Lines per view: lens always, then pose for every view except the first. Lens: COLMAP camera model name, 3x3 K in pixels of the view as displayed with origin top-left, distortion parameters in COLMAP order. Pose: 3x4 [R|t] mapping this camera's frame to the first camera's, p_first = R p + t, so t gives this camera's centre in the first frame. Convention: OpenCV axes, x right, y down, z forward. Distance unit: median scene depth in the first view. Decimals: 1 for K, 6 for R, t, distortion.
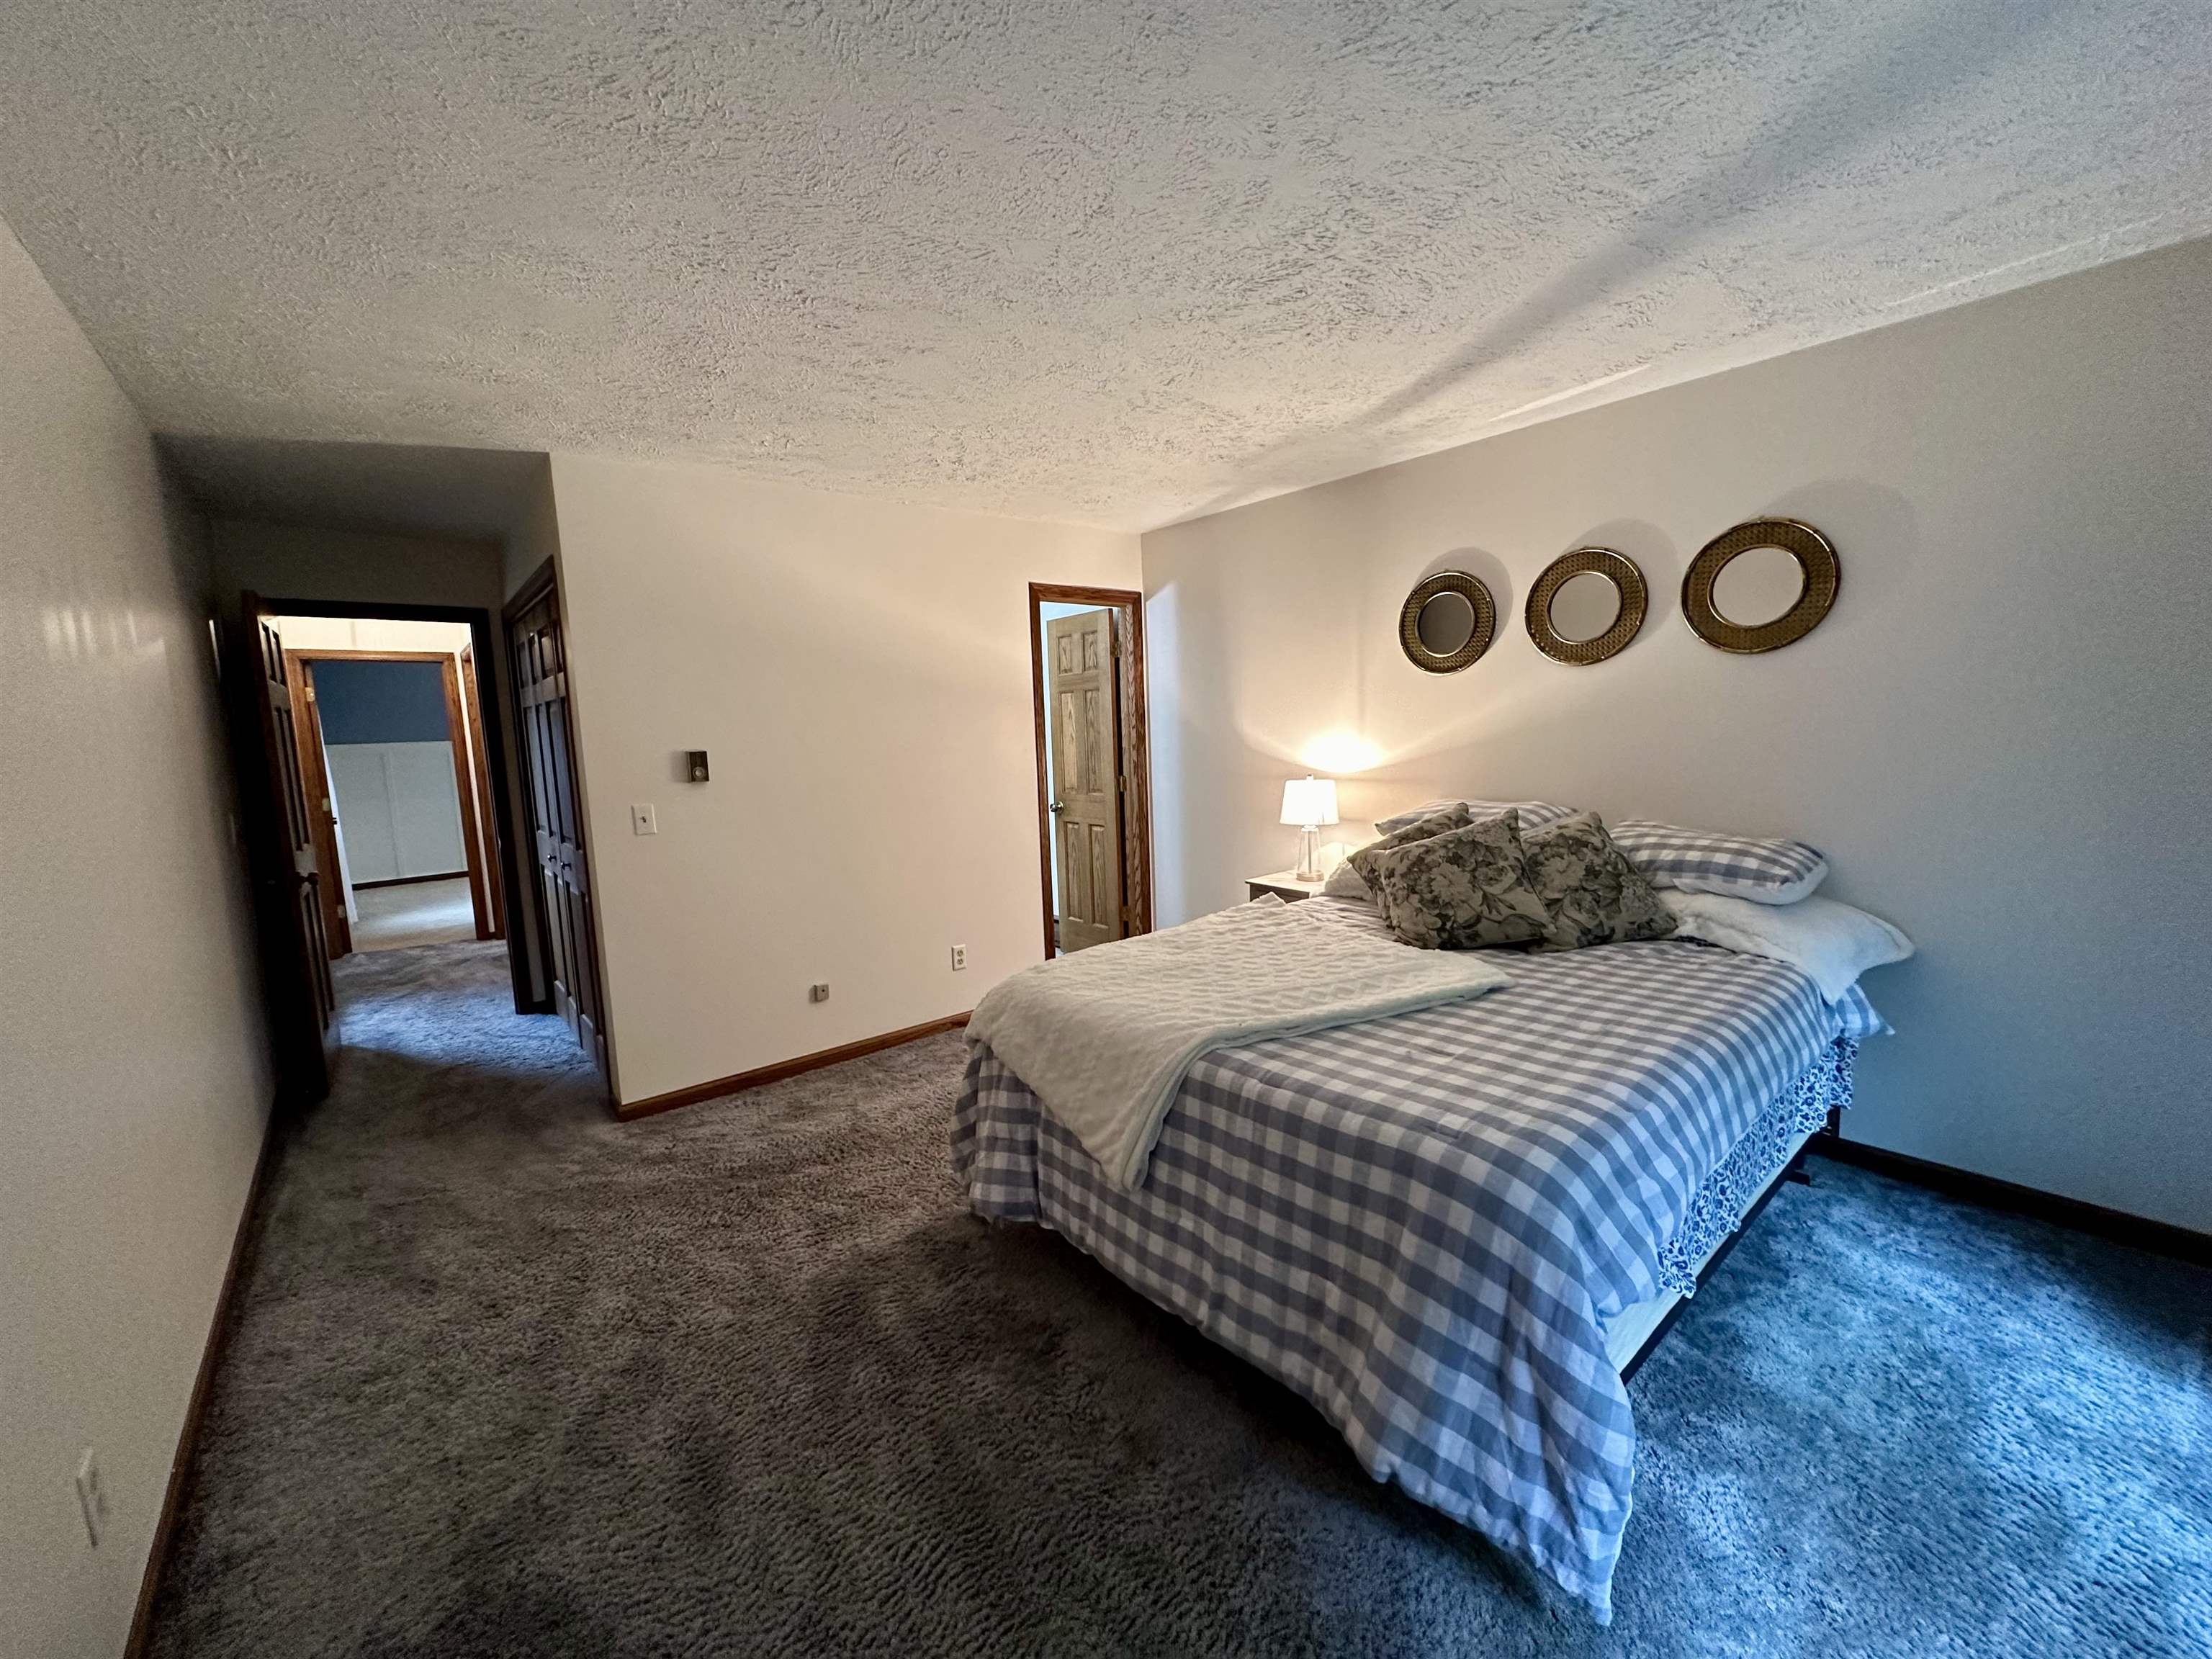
lens RADIAL K [[881.1, 0, 1108.3], [0, 881.1, 829.8], [0, 0, 1]] dist [0.000586, 0.000153]
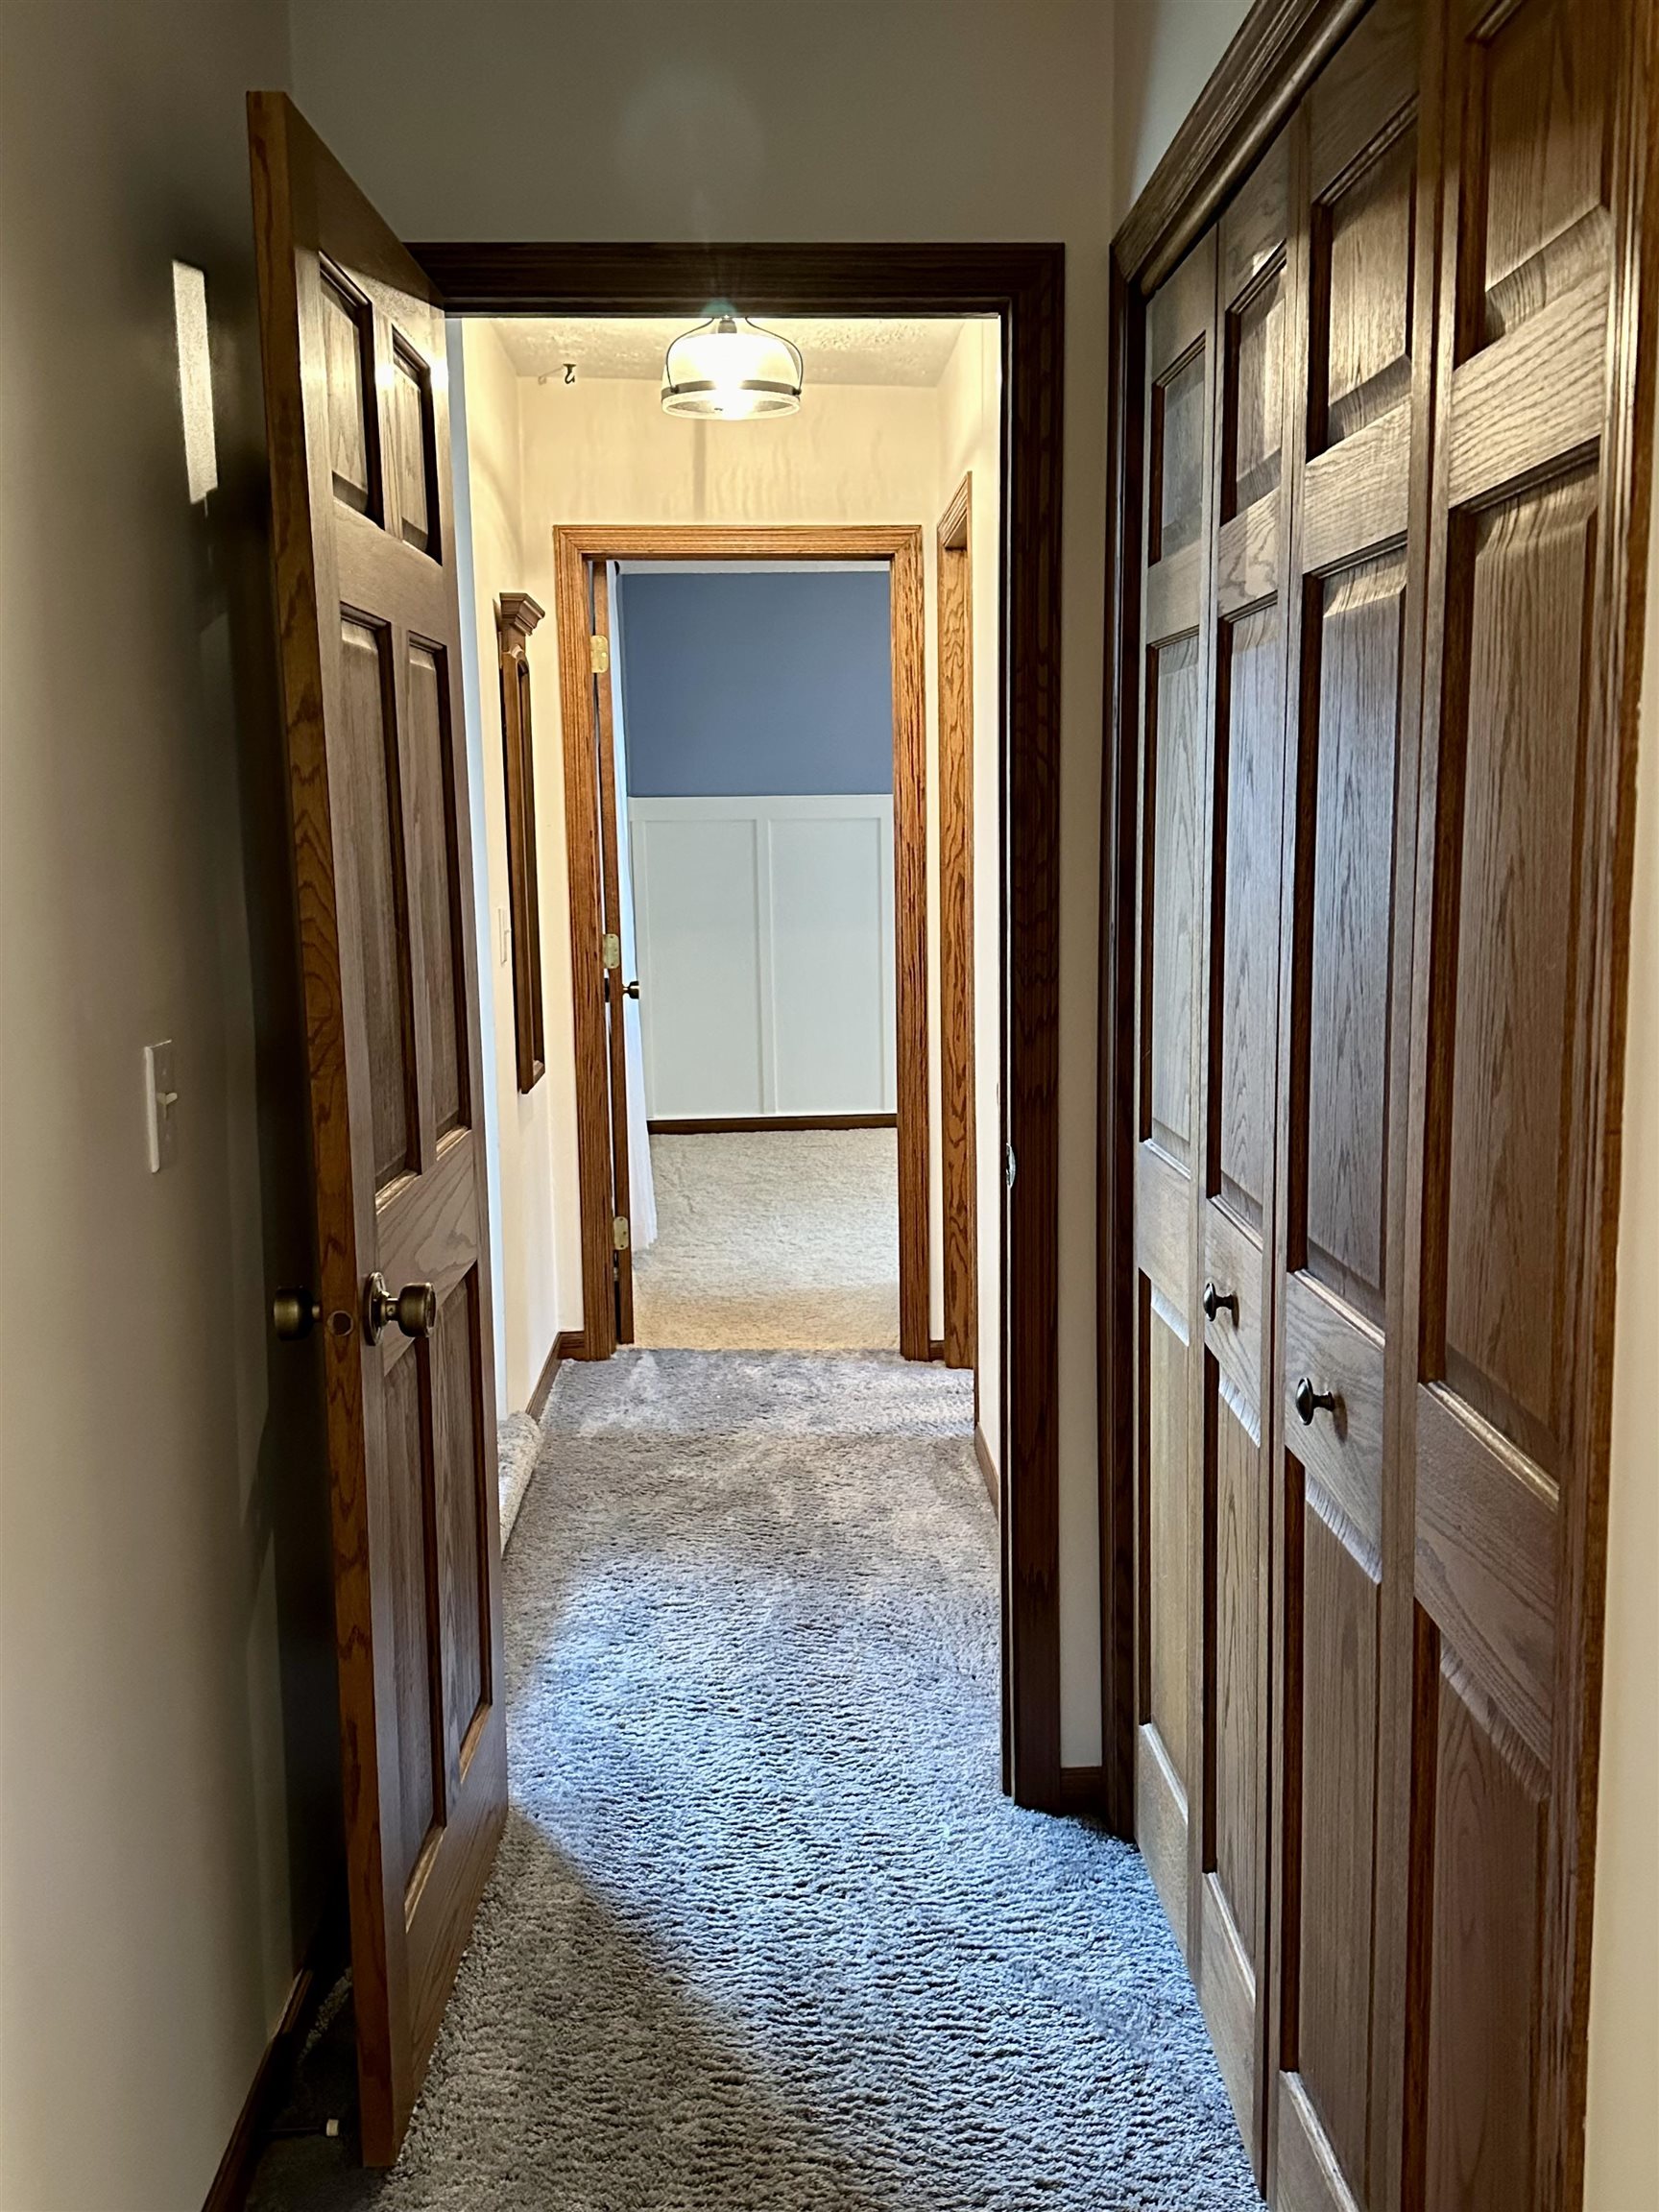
lens RADIAL K [[2020.8, 0, 829.5], [0, 2020.8, 1106.0], [0, 0, 1]] dist [-0.001610, -0.000203]
pose [[0.786434, 0.112598, -0.607324, -0.363428], [-0.085500, 0.993623, 0.073503, -0.041500], [0.611728, -0.005878, 0.791046, 0.481464]]
